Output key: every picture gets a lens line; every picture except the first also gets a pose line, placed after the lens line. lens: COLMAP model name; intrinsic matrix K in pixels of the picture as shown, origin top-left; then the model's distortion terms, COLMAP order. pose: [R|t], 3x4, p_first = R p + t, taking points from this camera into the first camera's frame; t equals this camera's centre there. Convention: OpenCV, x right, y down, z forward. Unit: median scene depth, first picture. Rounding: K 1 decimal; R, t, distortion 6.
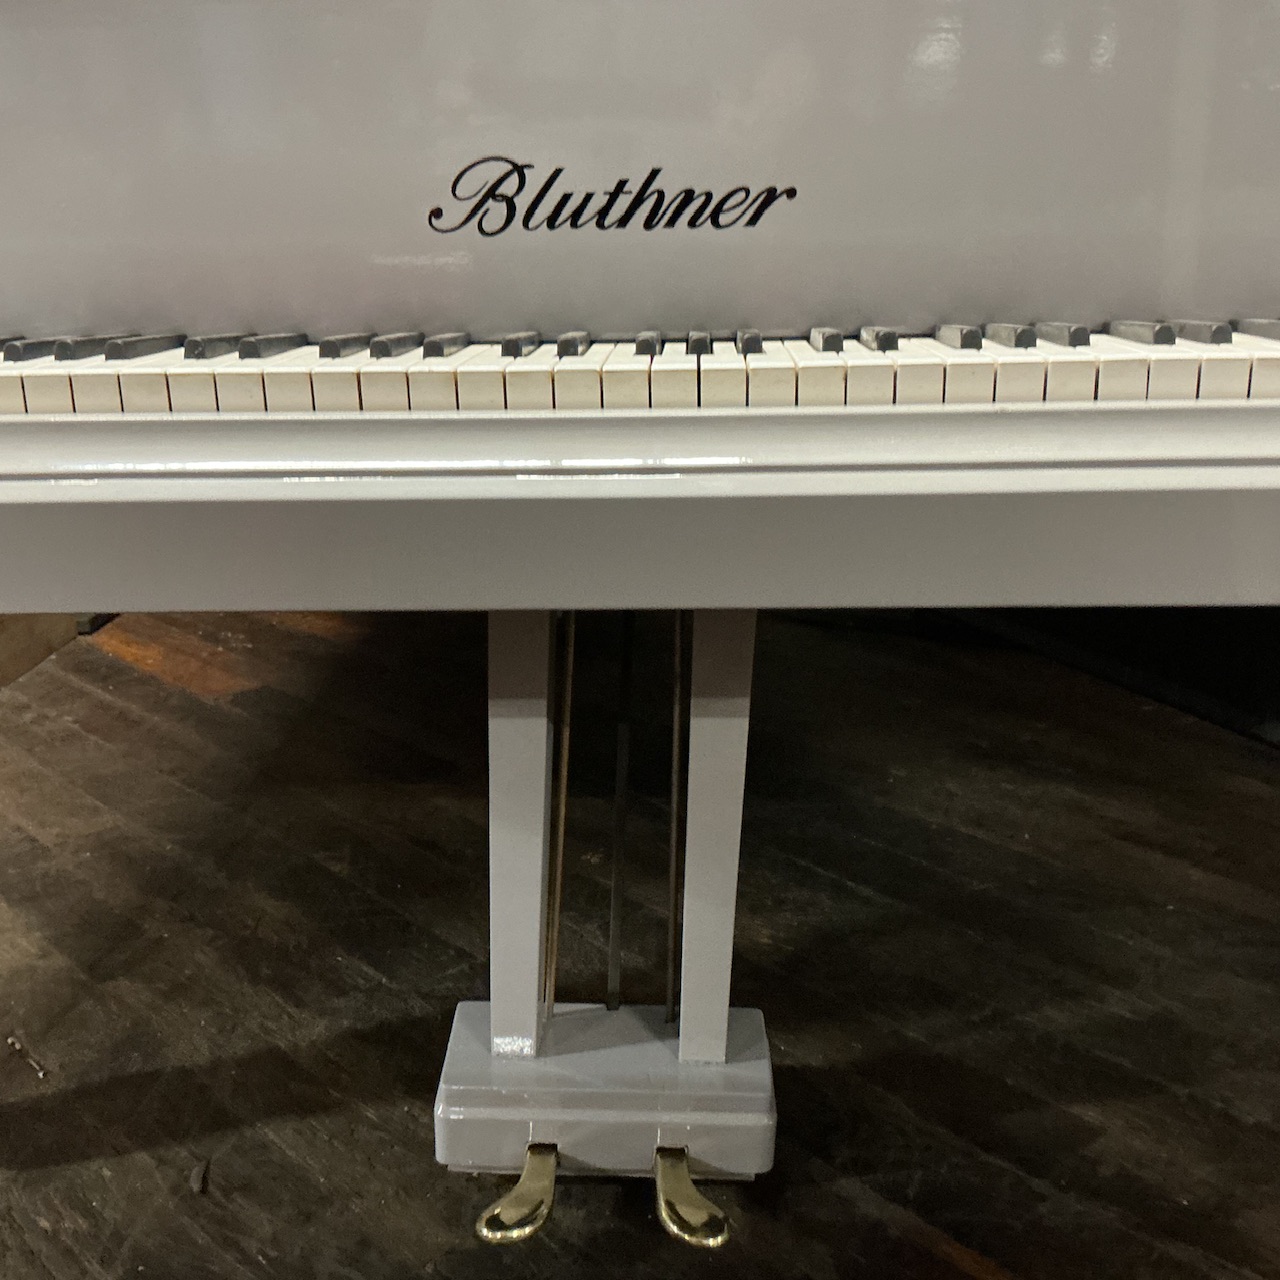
lens RADIAL K [[1412.2, 0, 640.6], [0, 1412.2, 637.5], [0, 0, 1]] dist [0.142951, -0.307431]
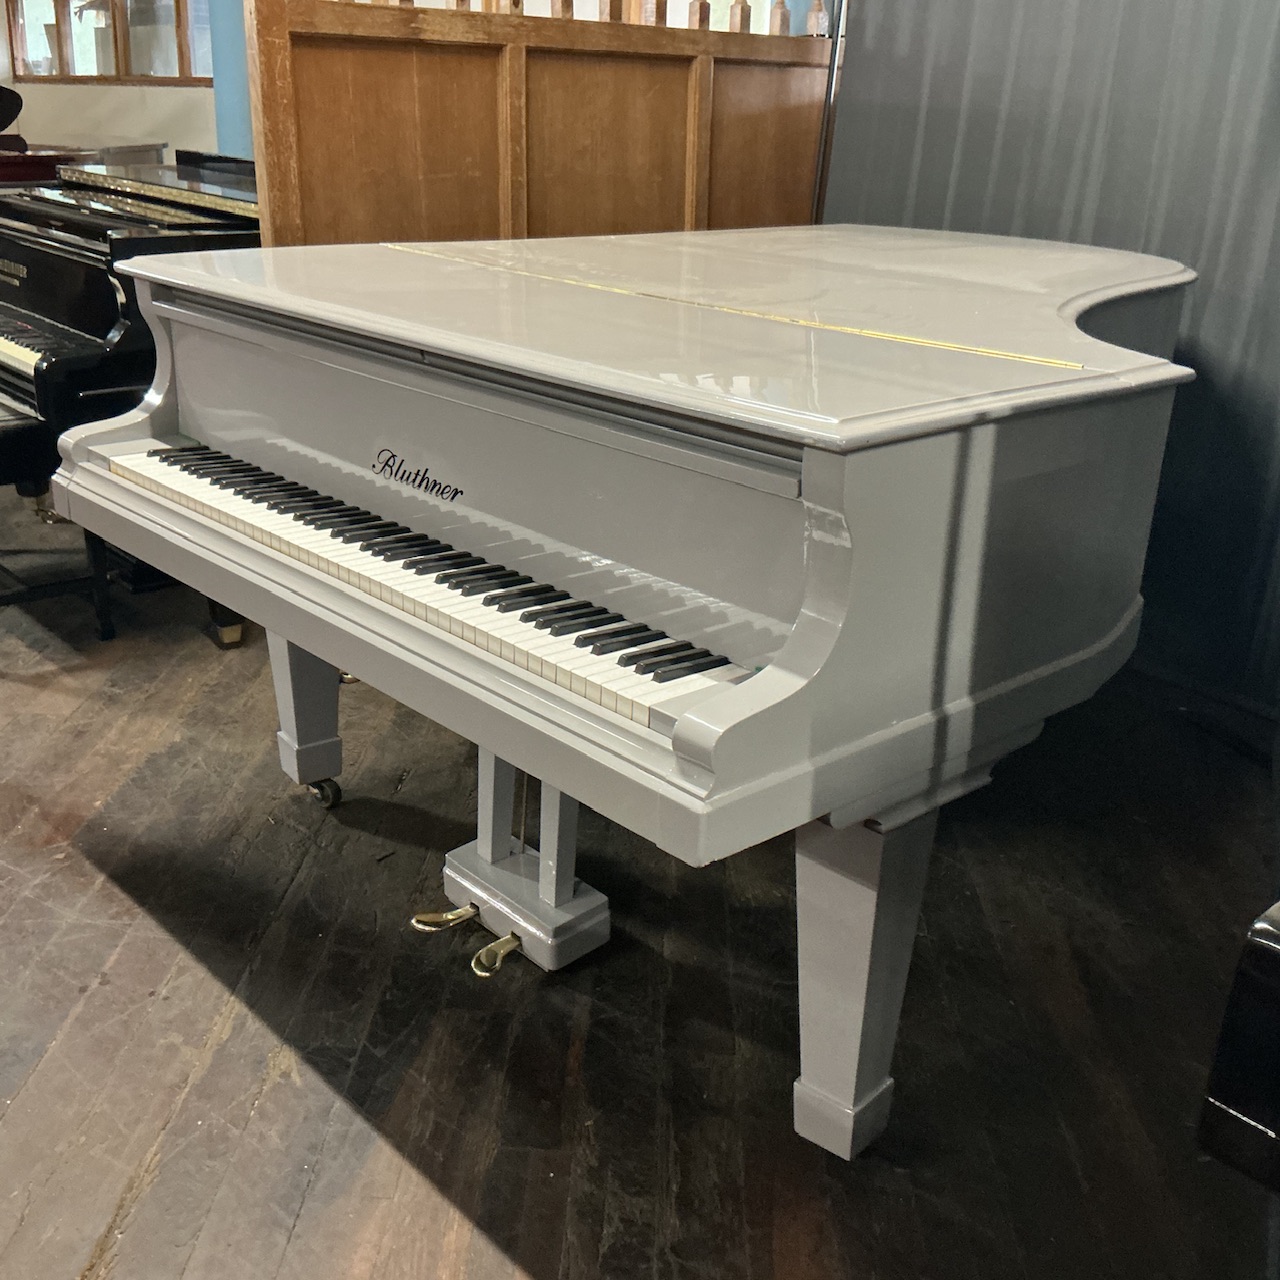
lens RADIAL K [[1412.2, 0, 640.6], [0, 1412.2, 637.5], [0, 0, 1]] dist [0.142951, -0.307431]
pose [[0.699895, 0.288395, -0.653433, 1.223810], [-0.251208, 0.955800, 0.152776, -0.338811], [0.668611, 0.057220, 0.741407, -0.298723]]
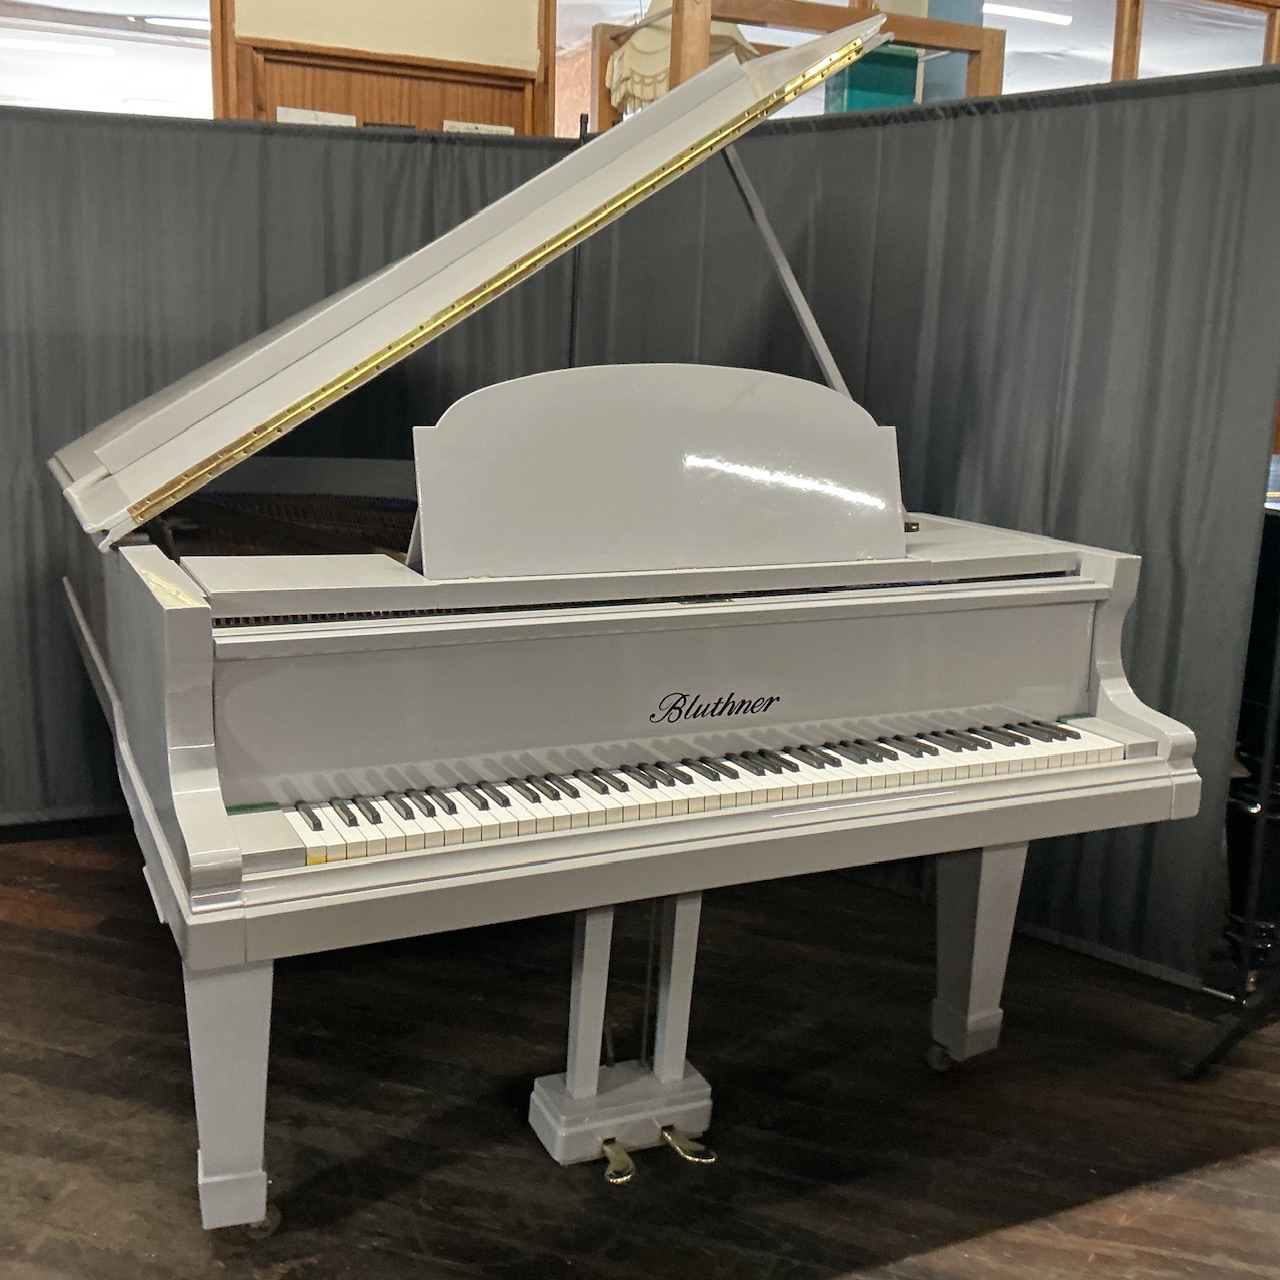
lens RADIAL K [[1412.2, 0, 640.6], [0, 1412.2, 637.5], [0, 0, 1]] dist [0.142951, -0.307431]
pose [[0.887215, -0.052752, 0.458331, -0.861756], [0.090047, 0.994135, -0.059889, -0.196024], [-0.452484, 0.094405, 0.886762, -0.781933]]
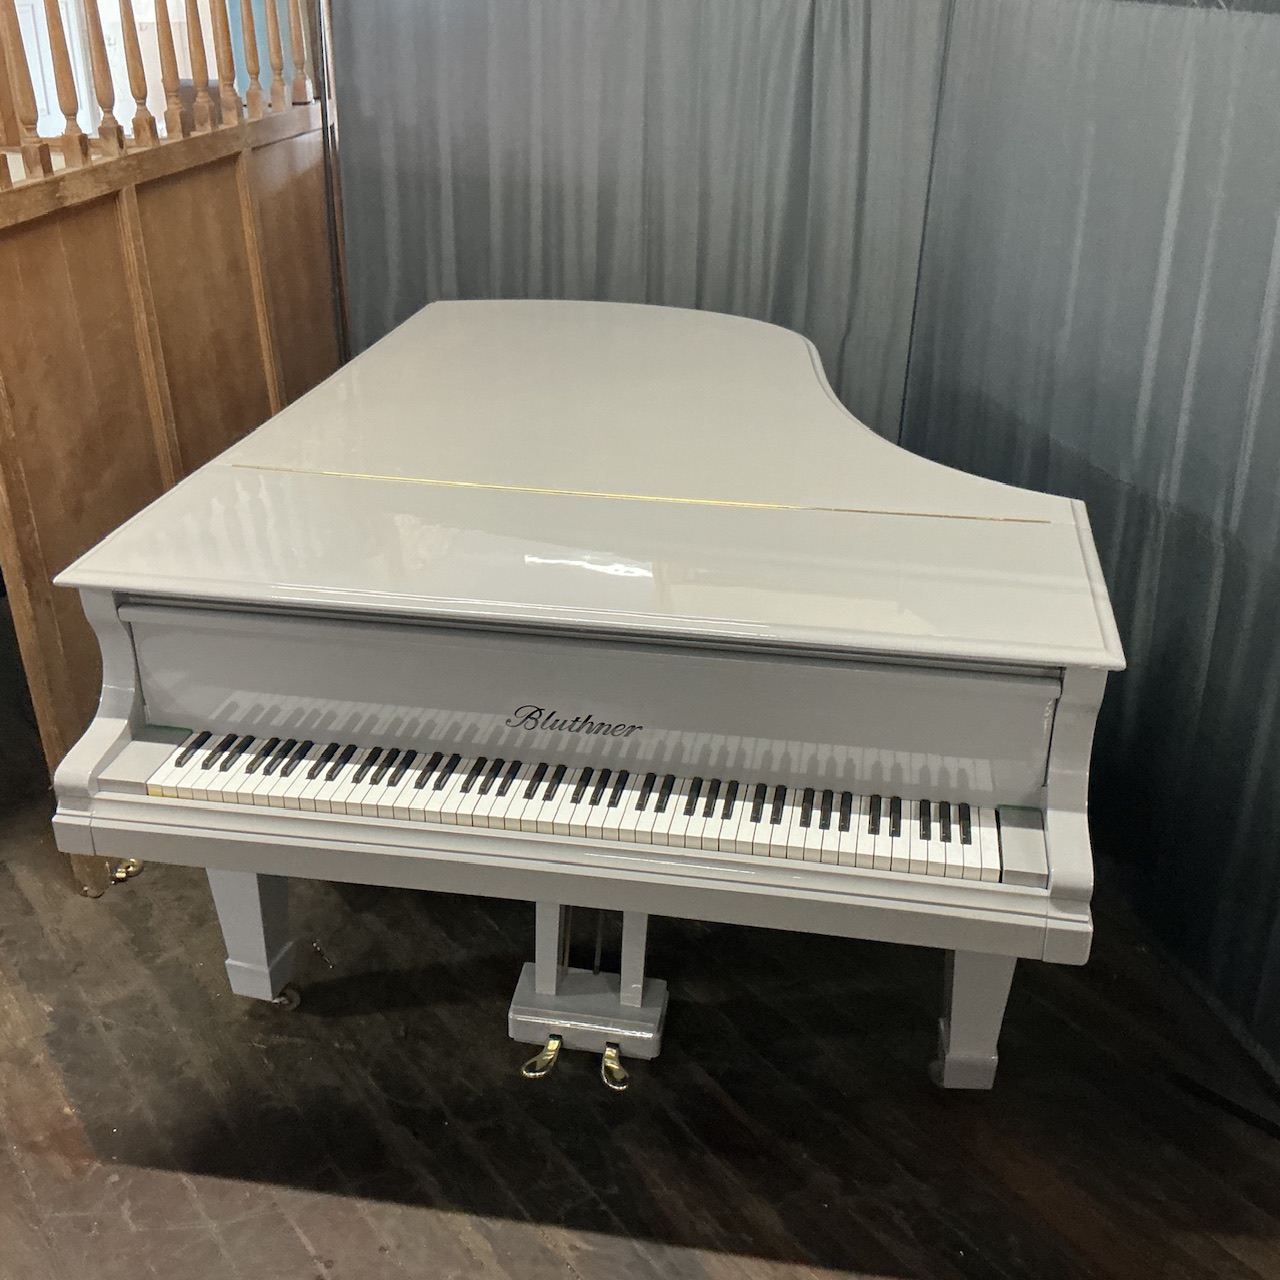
lens RADIAL K [[1412.2, 0, 640.6], [0, 1412.2, 637.5], [0, 0, 1]] dist [0.142951, -0.307431]
pose [[0.989970, 0.078138, -0.117702, 0.268856], [-0.058045, 0.984520, 0.165381, -0.610931], [0.128803, -0.156890, 0.979181, -1.026368]]
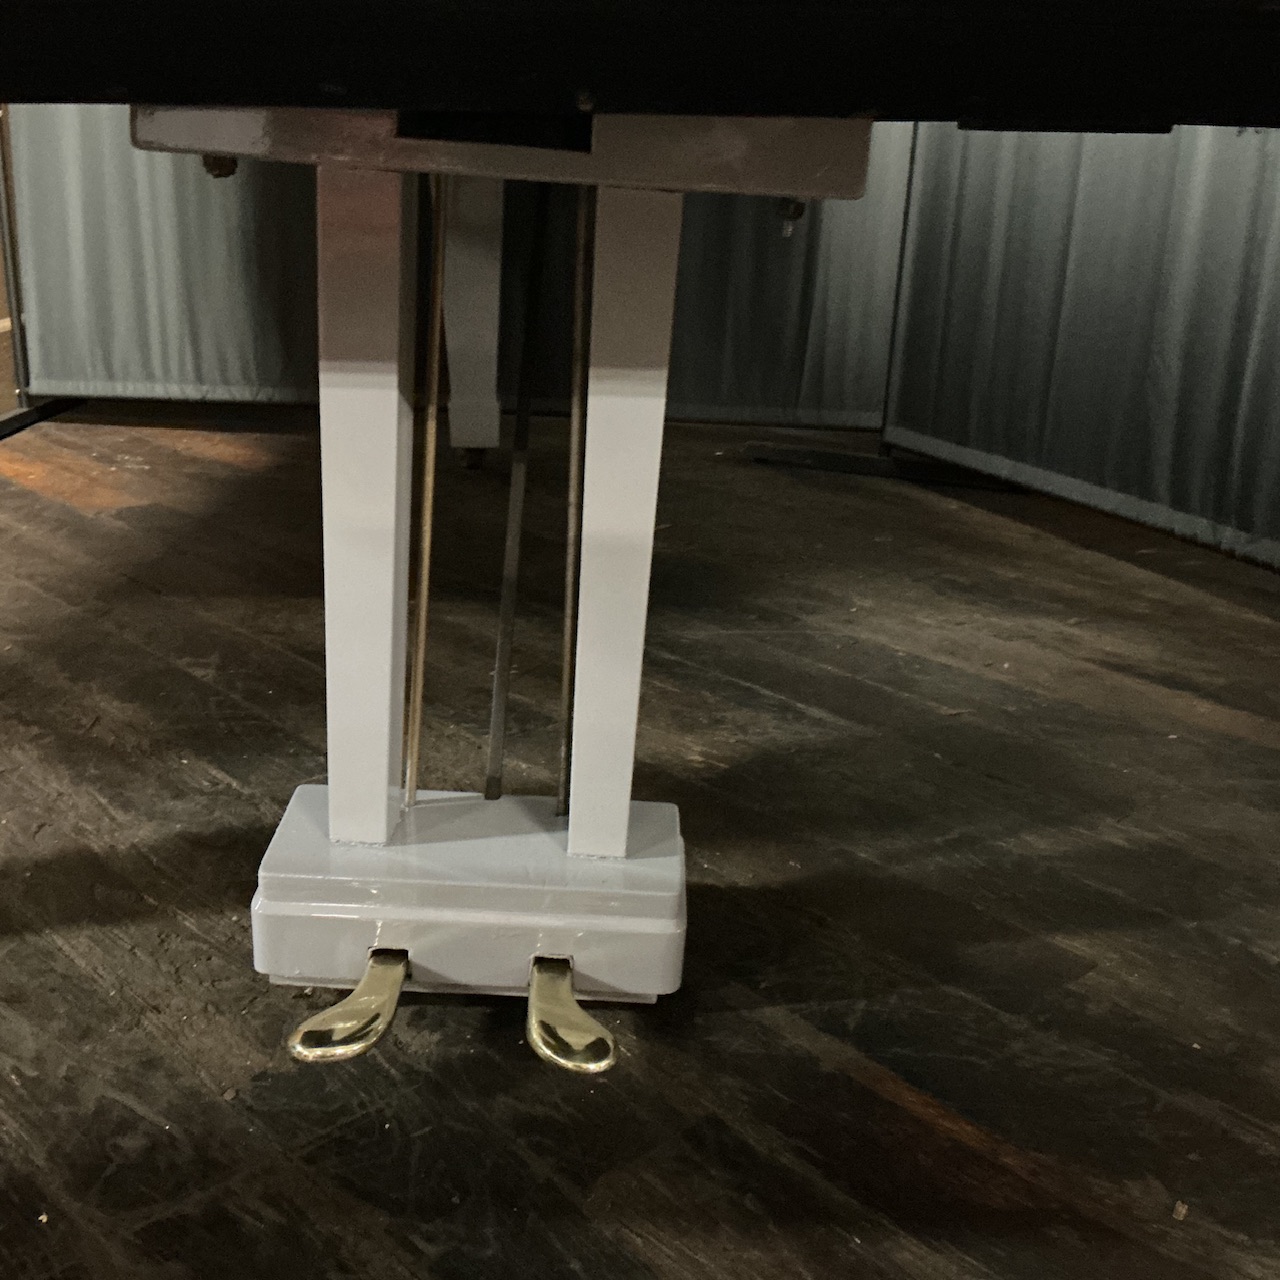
lens RADIAL K [[1412.2, 0, 640.6], [0, 1412.2, 637.5], [0, 0, 1]] dist [0.142951, -0.307431]
pose [[0.999280, 0.033027, 0.018649, 0.048715], [-0.033845, 0.998397, 0.045372, 0.138402], [-0.017121, -0.045971, 0.998796, 0.215205]]
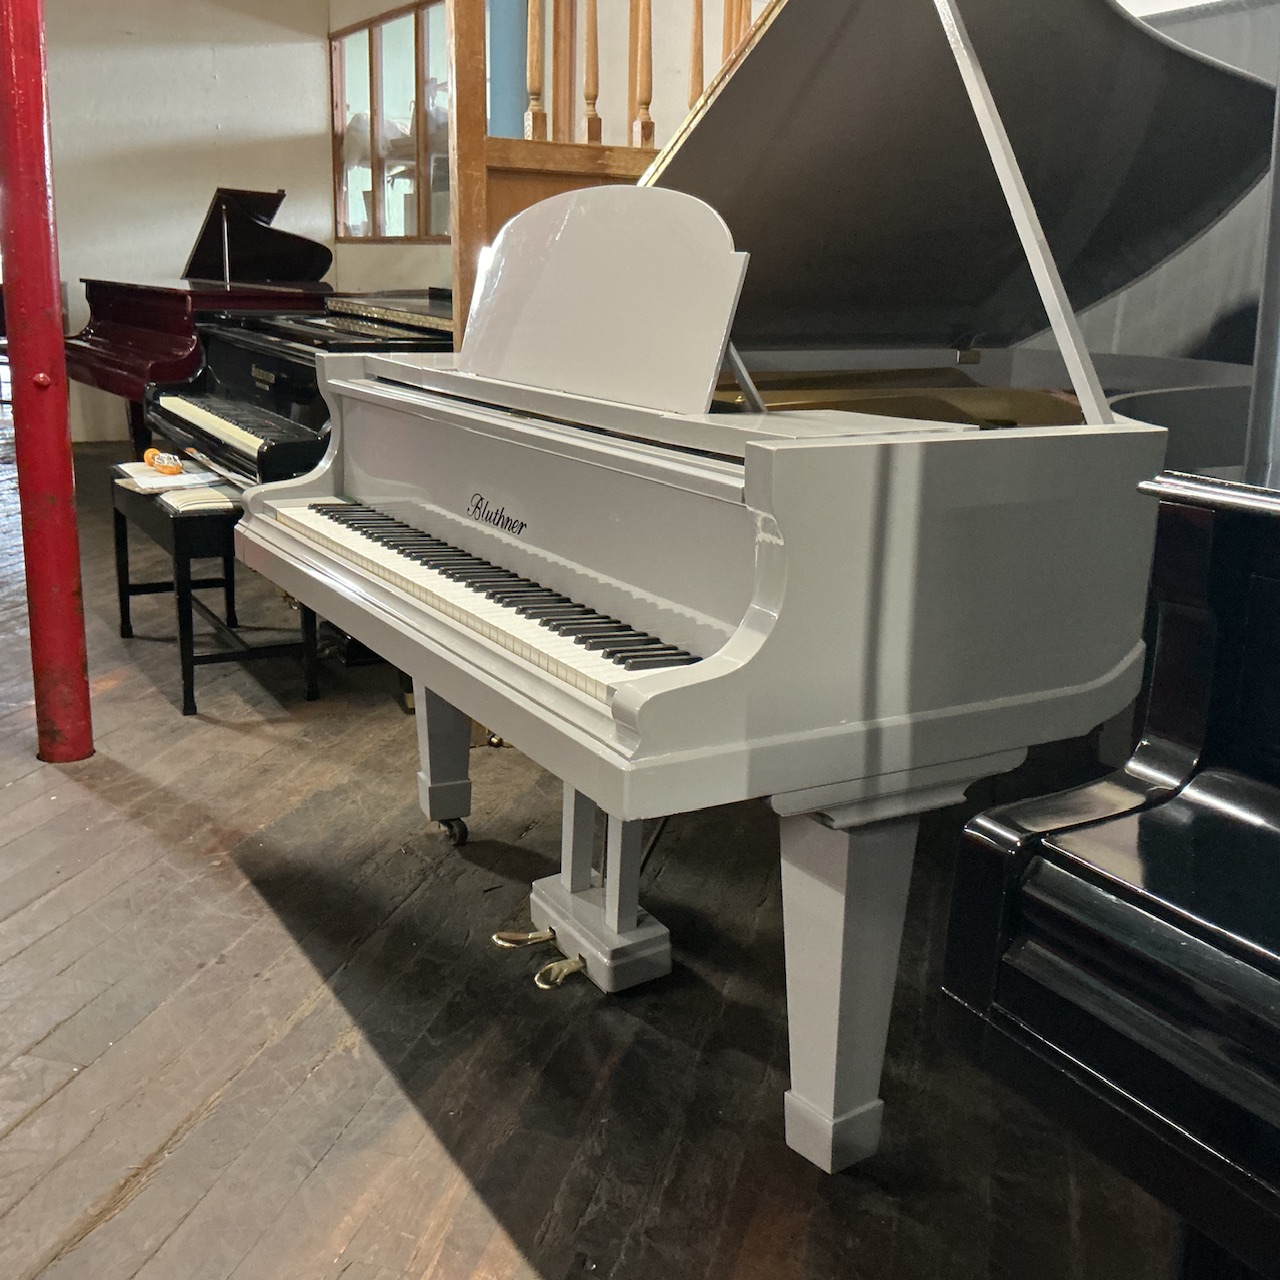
lens RADIAL K [[1412.2, 0, 640.6], [0, 1412.2, 637.5], [0, 0, 1]] dist [0.142951, -0.307431]
pose [[0.535192, 0.243840, -0.808772, 1.542275], [-0.281120, 0.954271, 0.101681, -0.293074], [0.796581, 0.172943, 0.579266, -0.170210]]
